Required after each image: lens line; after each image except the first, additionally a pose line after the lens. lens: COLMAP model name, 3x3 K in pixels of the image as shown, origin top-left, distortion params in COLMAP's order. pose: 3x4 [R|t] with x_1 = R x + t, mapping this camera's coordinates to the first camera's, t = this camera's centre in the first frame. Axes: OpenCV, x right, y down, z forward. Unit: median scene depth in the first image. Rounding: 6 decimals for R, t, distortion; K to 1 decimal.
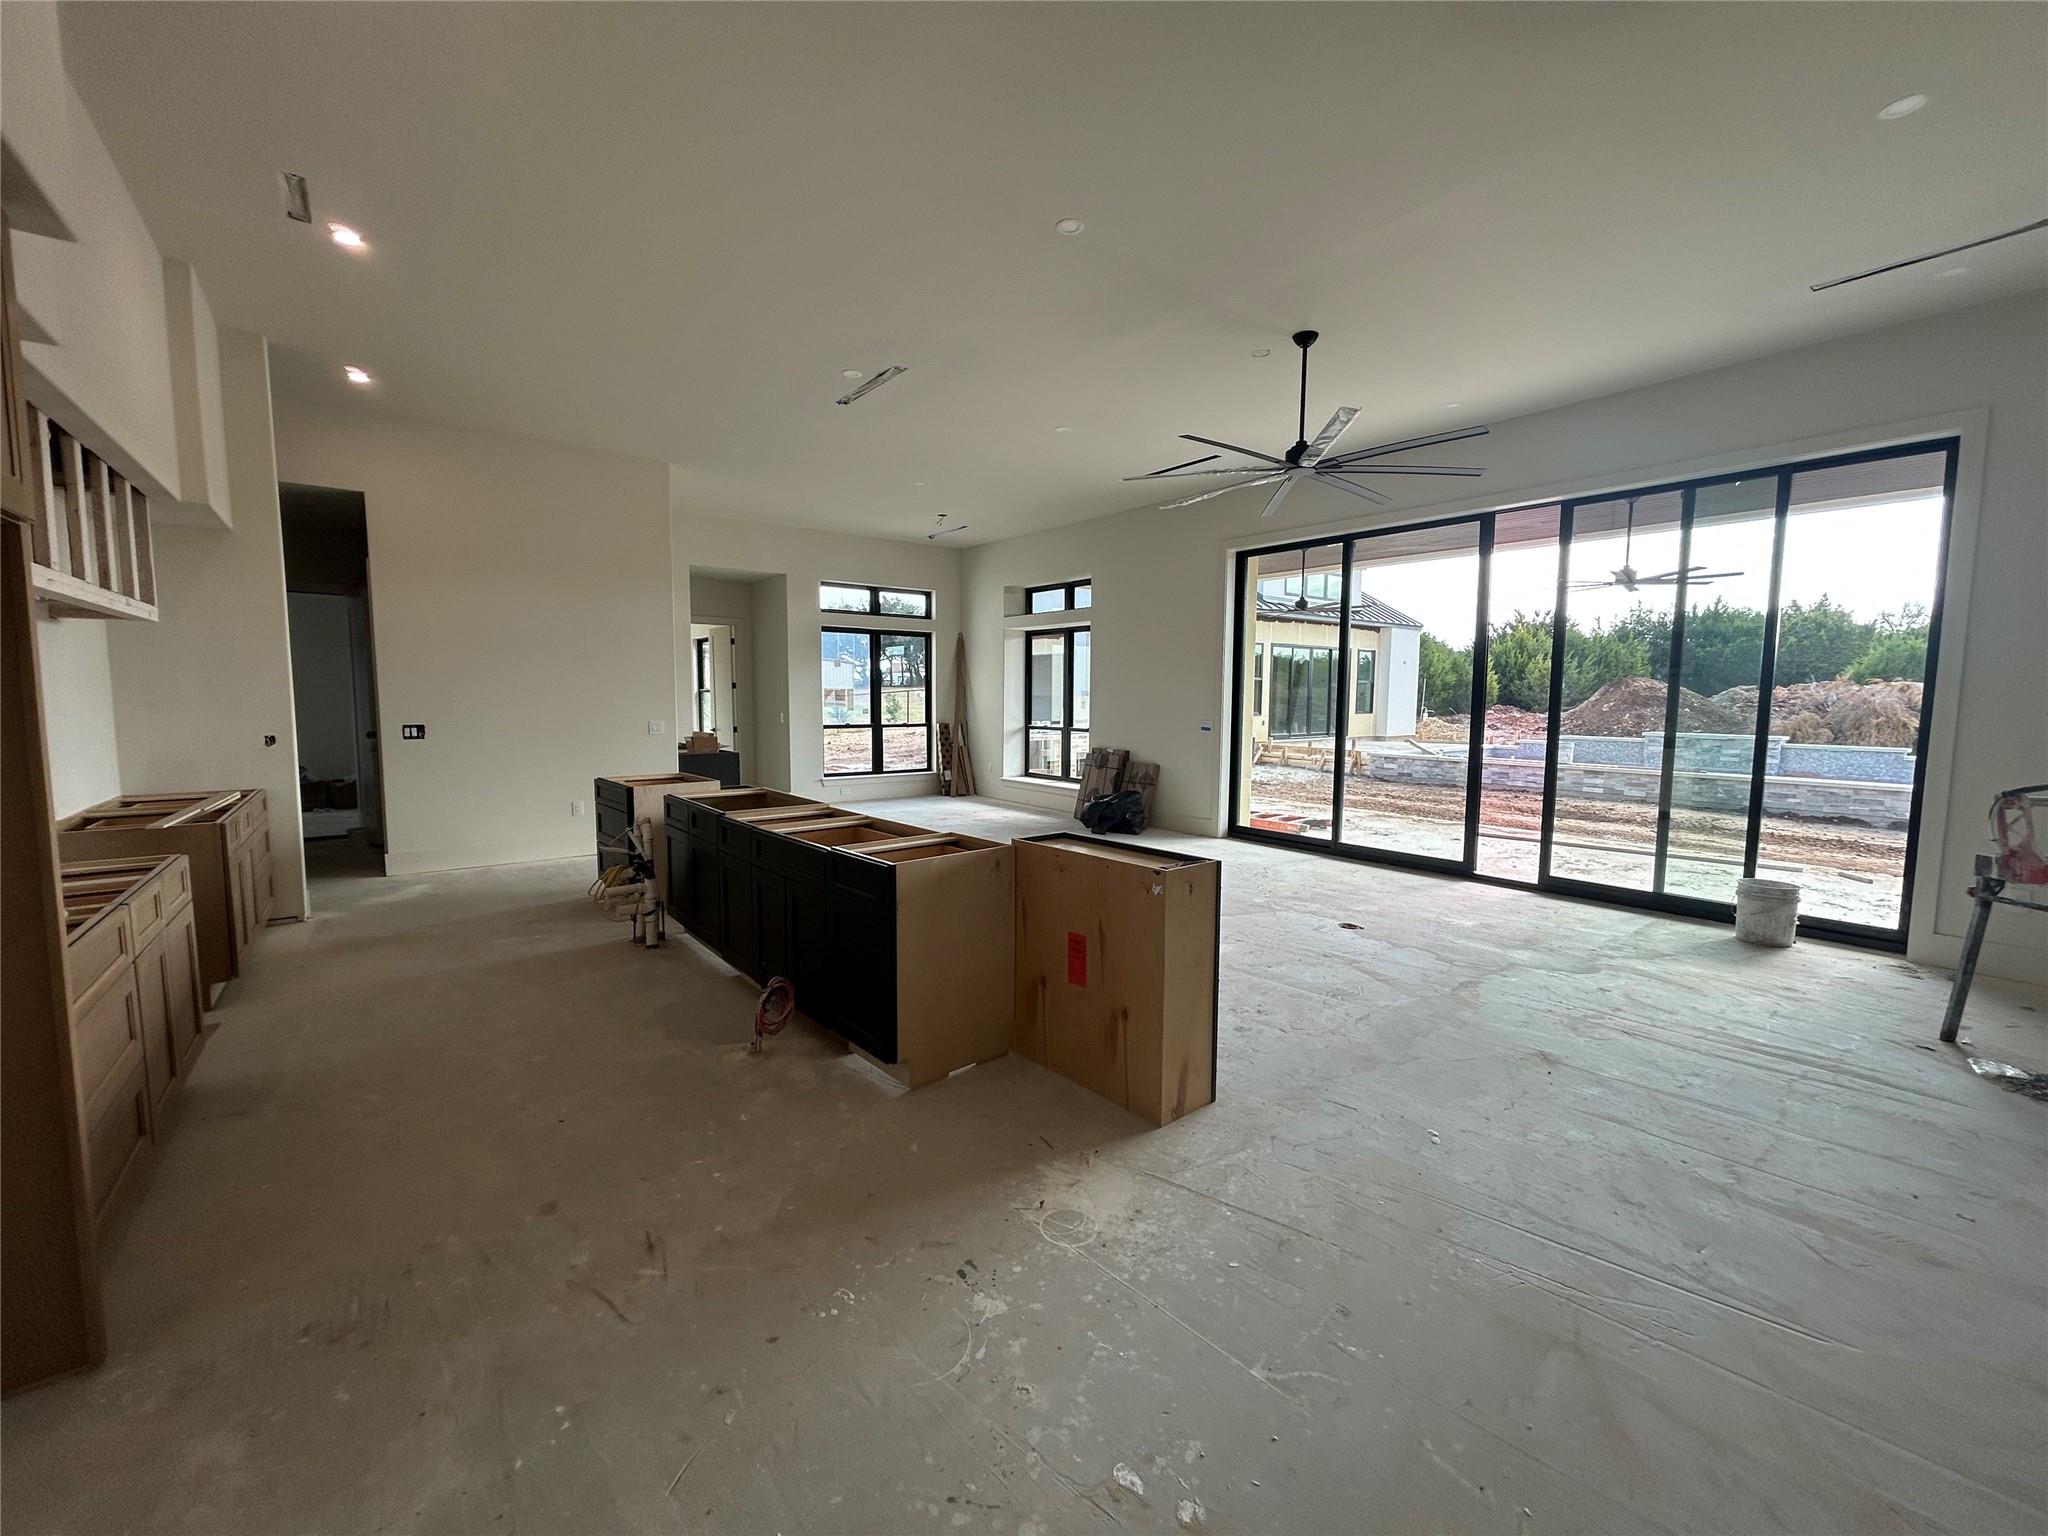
lens RADIAL K [[823.8, 0, 1024.0], [0, 823.8, 768.0], [0, 0, 1]] dist [0.000343, 0.000644]
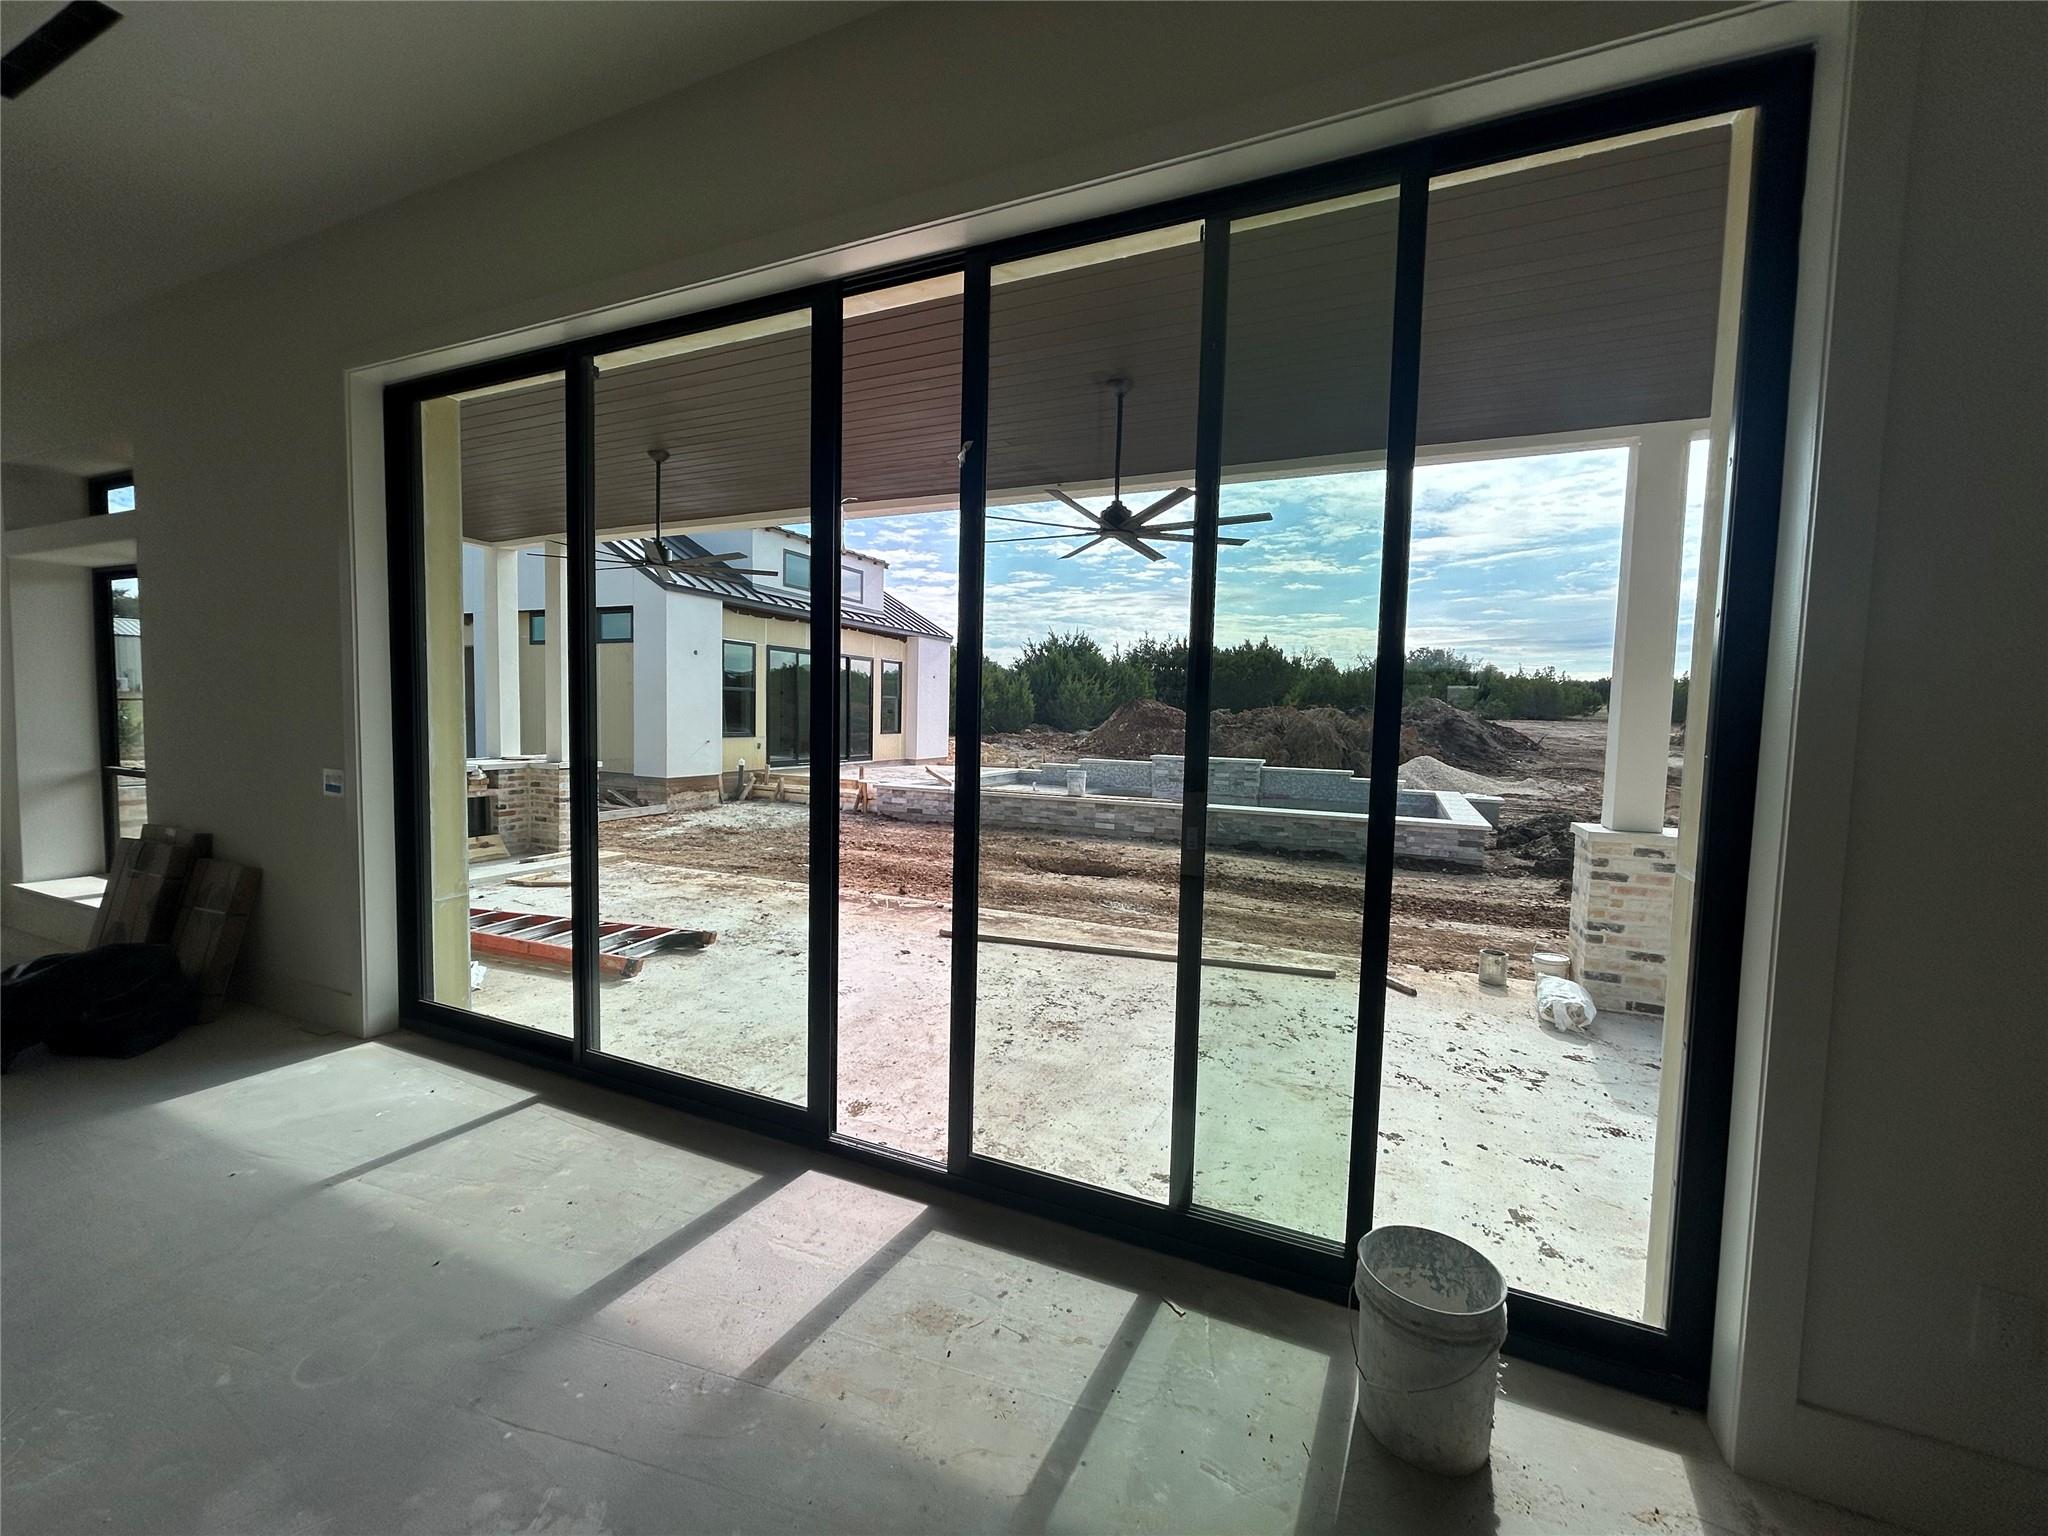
lens RADIAL K [[823.8, 0, 1024.0], [0, 823.8, 768.0], [0, 0, 1]] dist [0.000343, 0.000644]
pose [[0.882661, -0.017028, 0.469701, 0.168353], [0.024943, 0.999632, -0.010634, -0.022399], [-0.469348, 0.021102, 0.882761, 0.220021]]
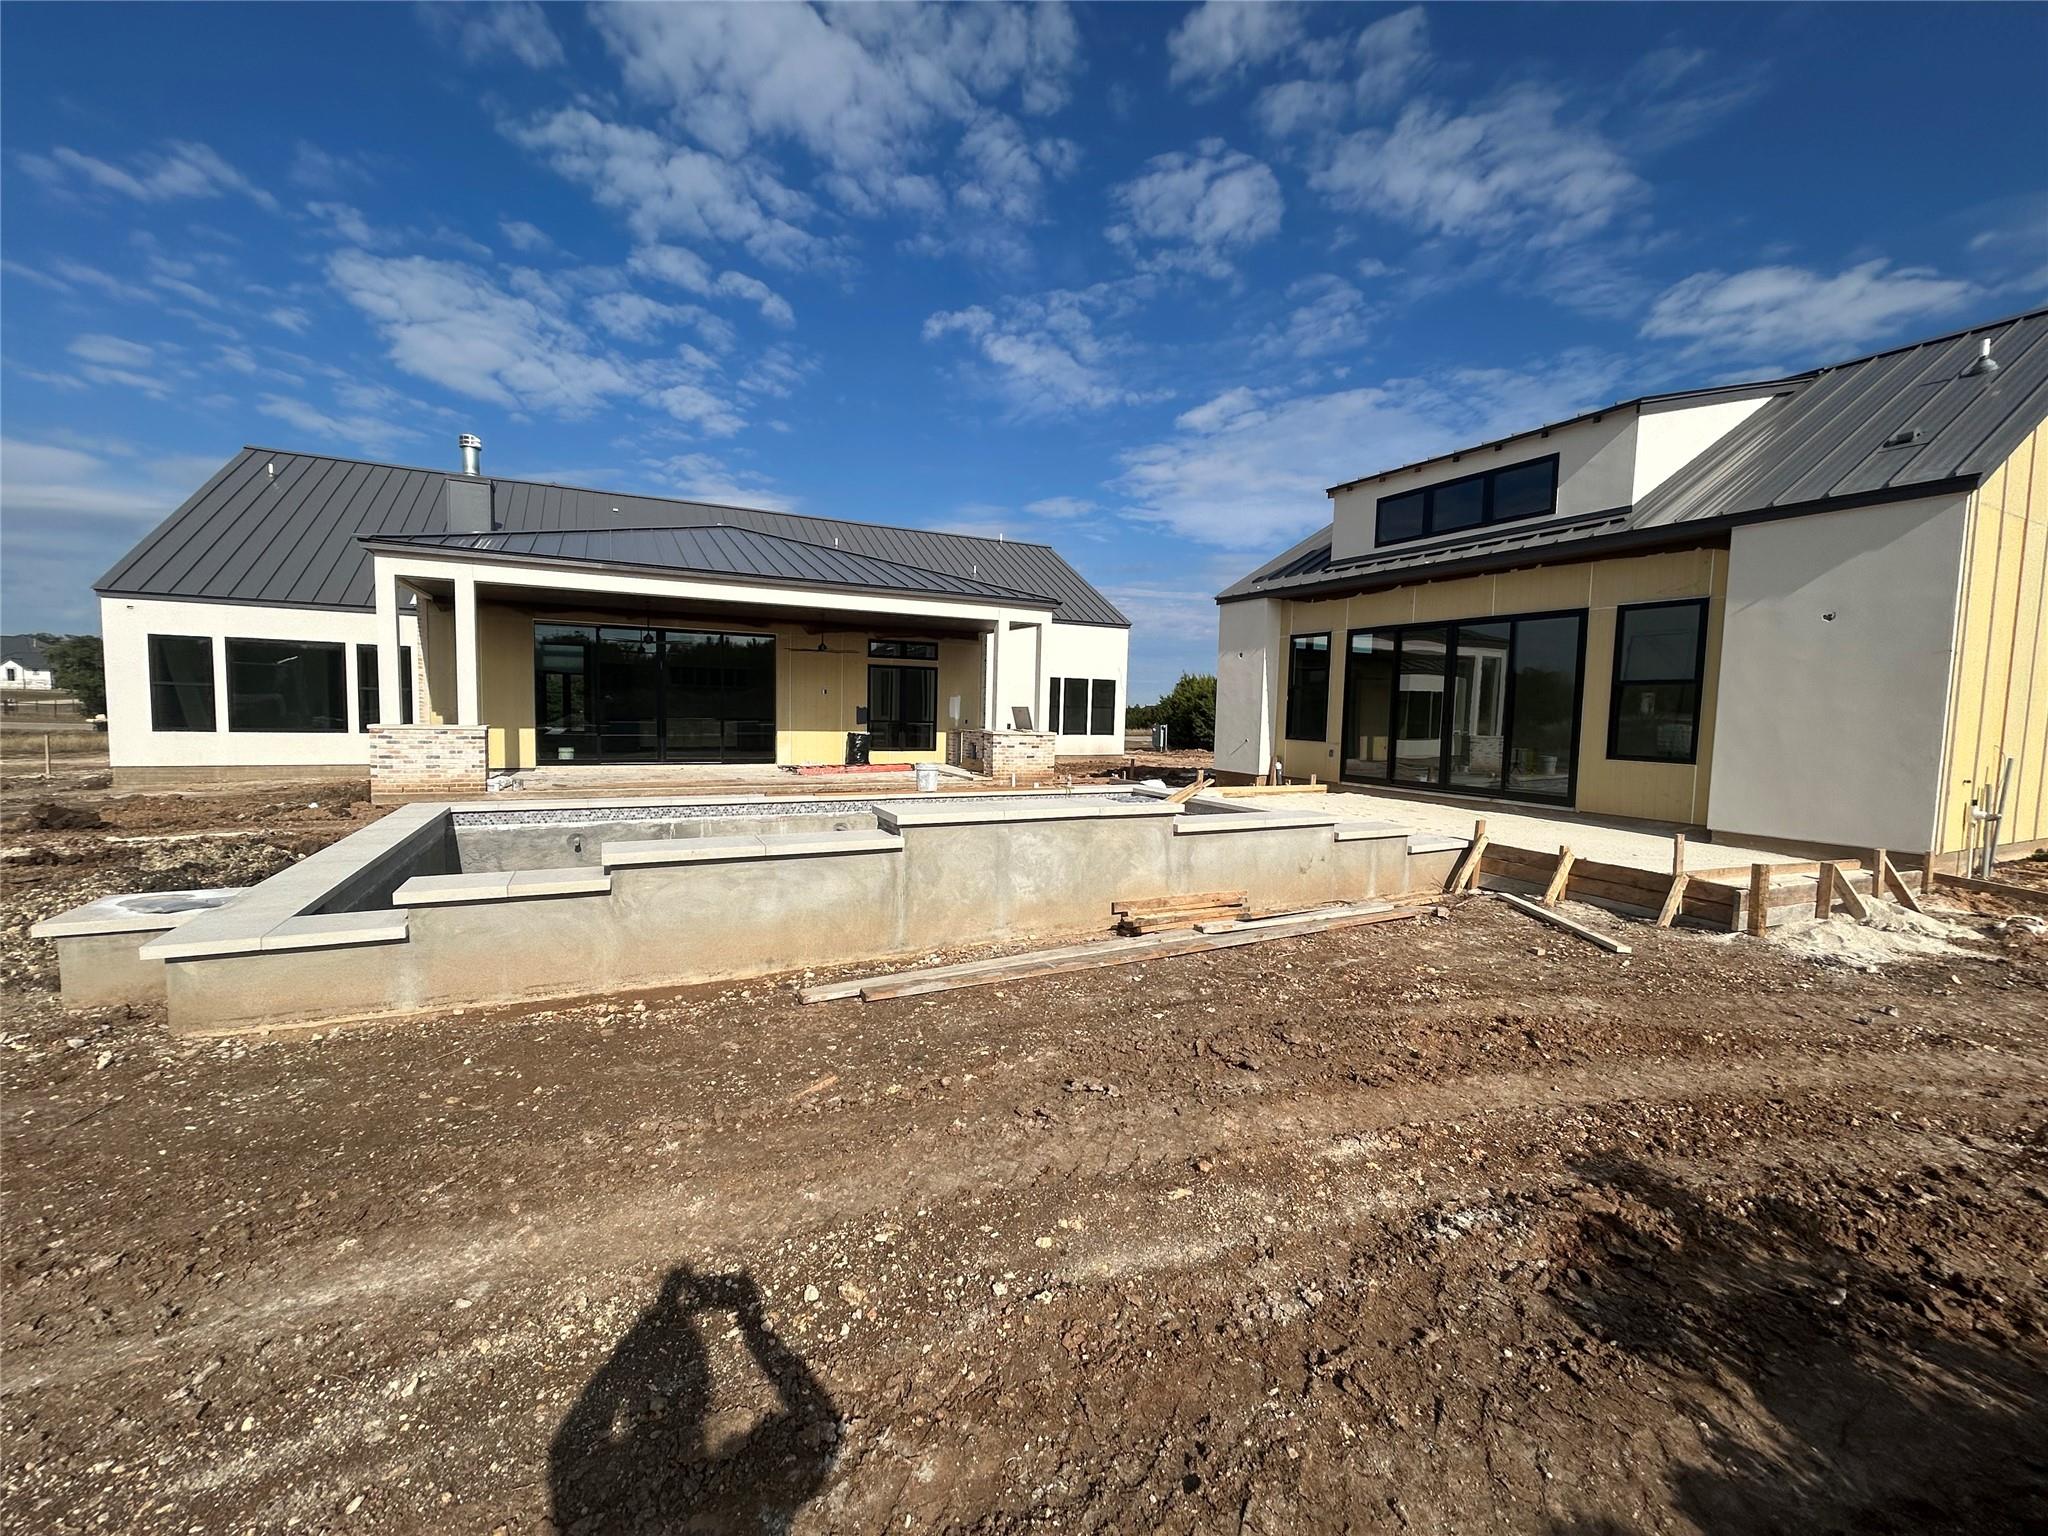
lens RADIAL K [[823.8, 0, 1024.0], [0, 823.8, 768.0], [0, 0, 1]] dist [0.000343, 0.000644]
pose [[-0.200644, 0.060928, -0.977768, 1.144291], [-0.113490, 0.989899, 0.084973, -0.082690], [0.973068, 0.128016, -0.191702, 1.036851]]
